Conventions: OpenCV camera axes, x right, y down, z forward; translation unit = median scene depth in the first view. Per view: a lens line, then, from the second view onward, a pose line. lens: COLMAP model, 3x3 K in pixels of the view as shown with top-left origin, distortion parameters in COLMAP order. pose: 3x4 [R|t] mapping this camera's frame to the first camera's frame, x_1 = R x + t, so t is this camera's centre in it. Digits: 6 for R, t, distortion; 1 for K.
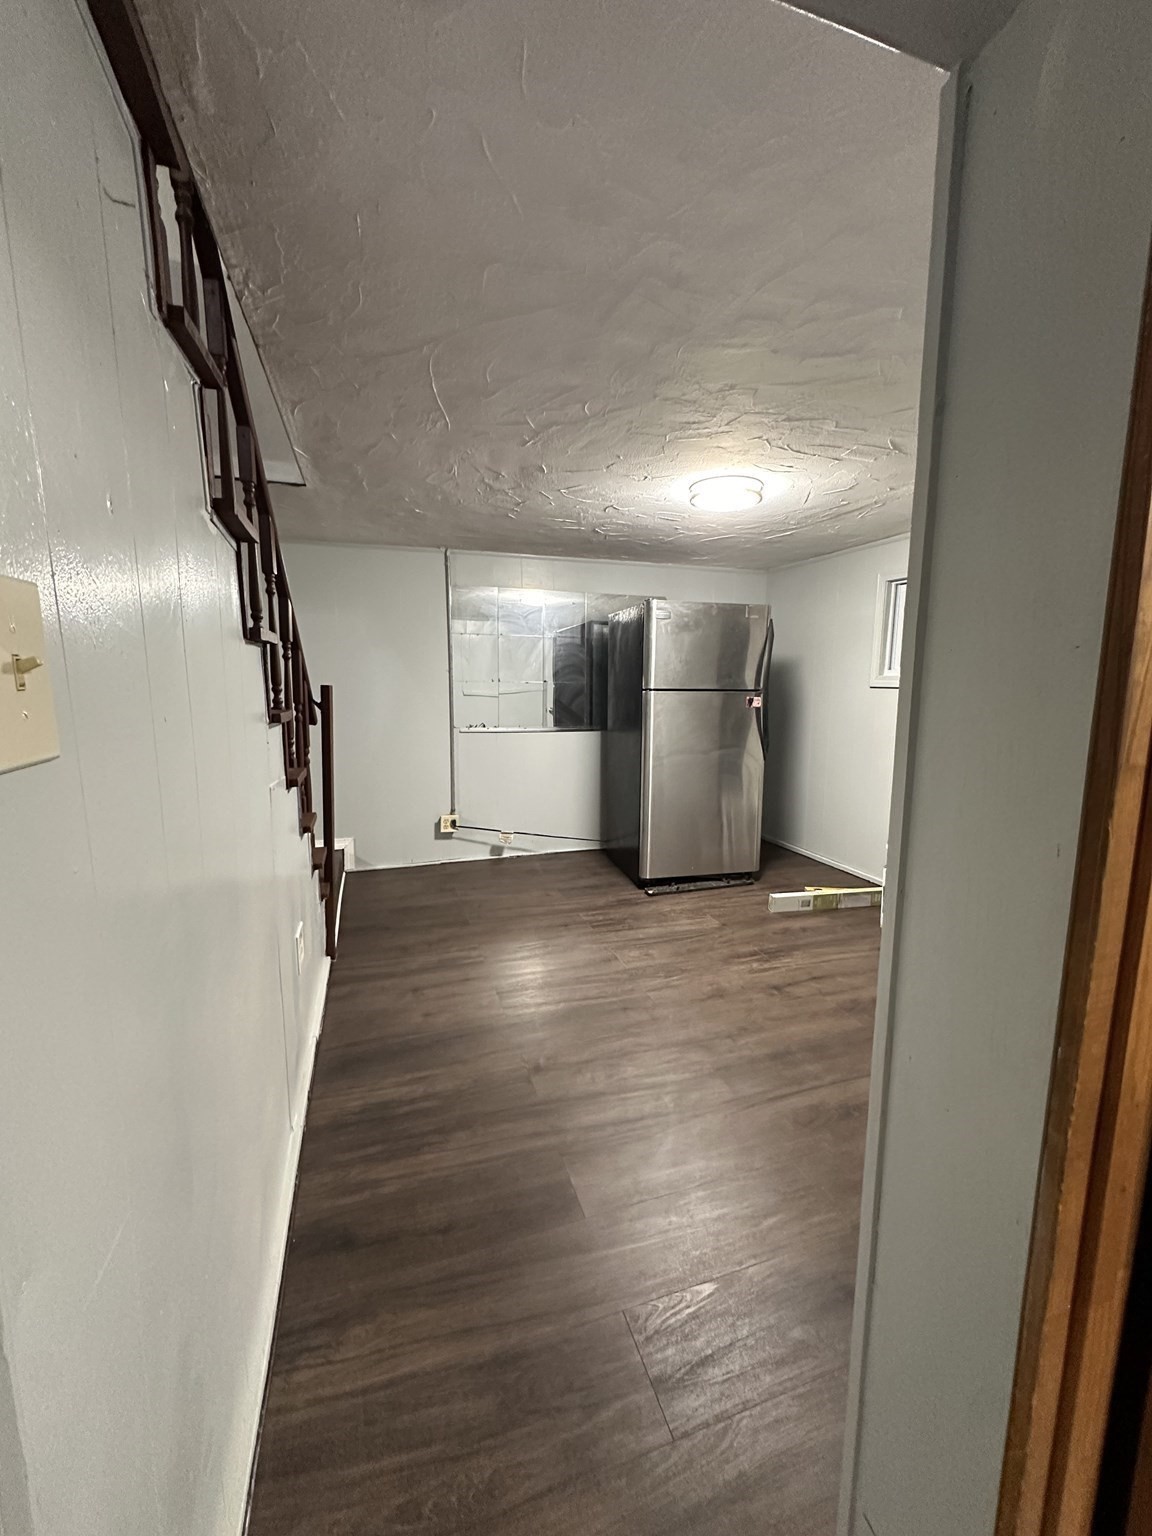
lens RADIAL K [[613.5, 0, 574.9], [0, 613.5, 772.3], [0, 0, 1]] dist [-0.002736, 0.000972]
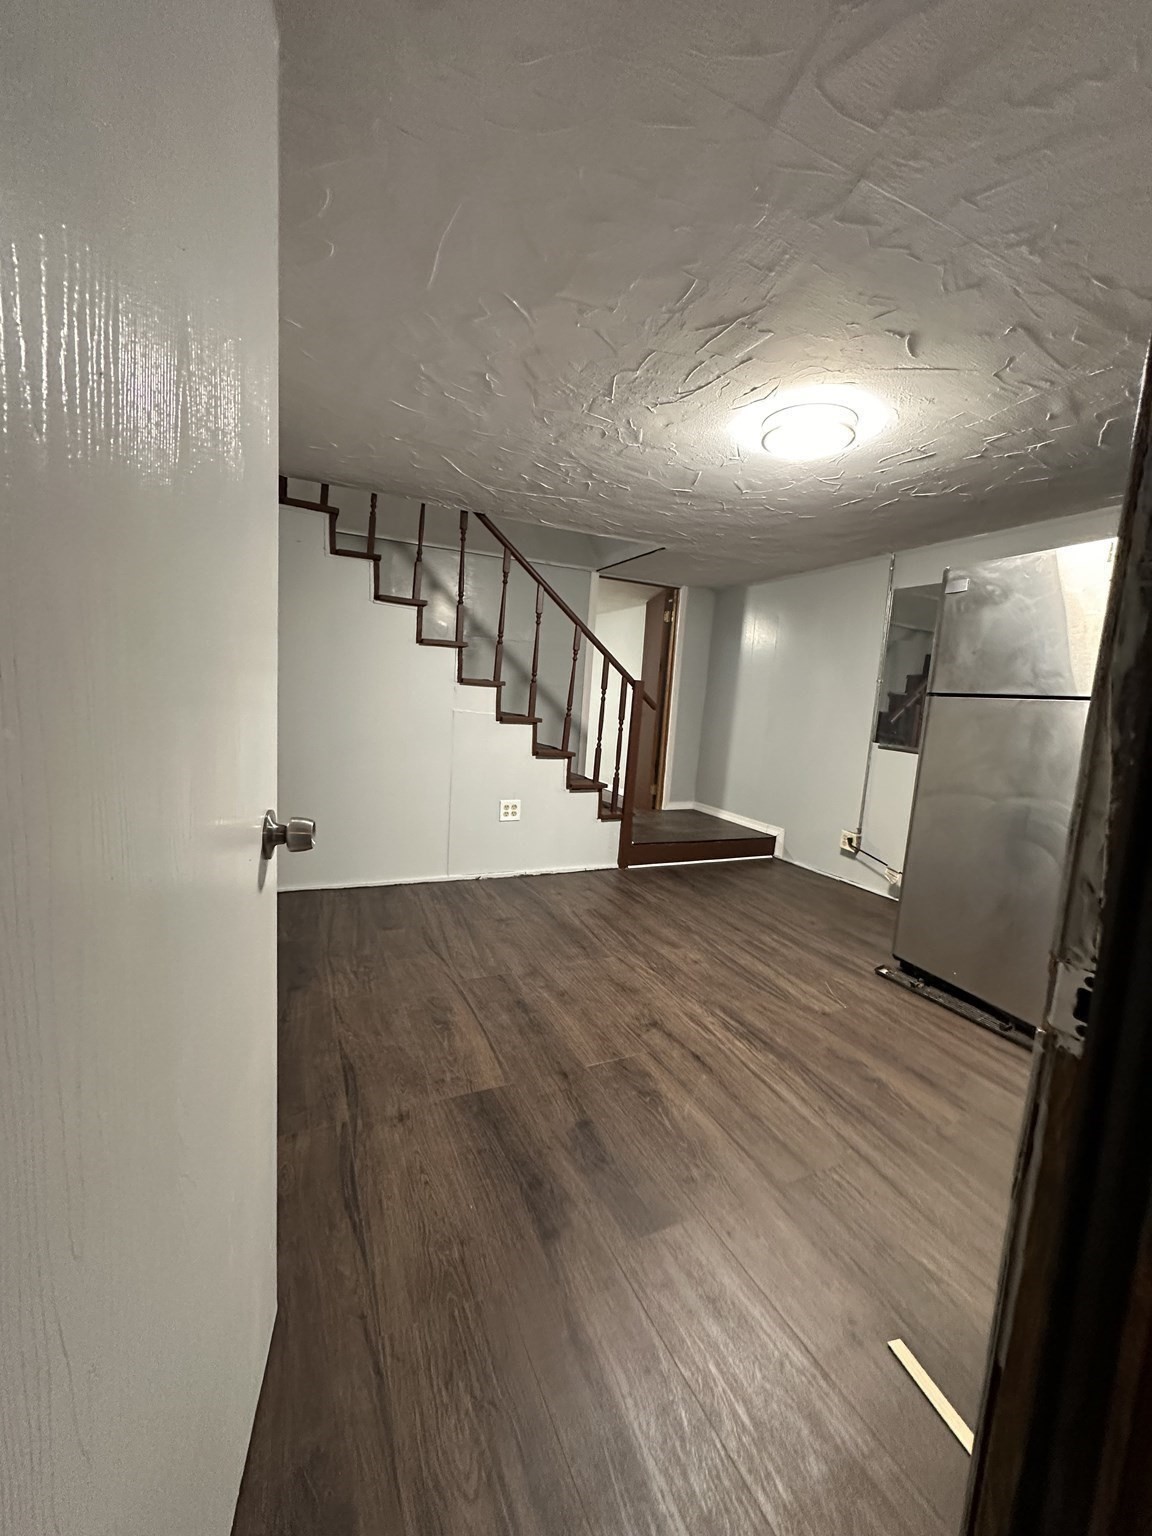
lens RADIAL K [[613.5, 0, 568.9], [0, 613.5, 766.6], [0, 0, 1]] dist [-0.002736, 0.000972]
pose [[0.111960, 0.116732, -0.986833, 0.889470], [-0.210222, 0.973382, 0.091291, -0.031741], [0.971222, 0.197233, 0.133520, 0.574306]]
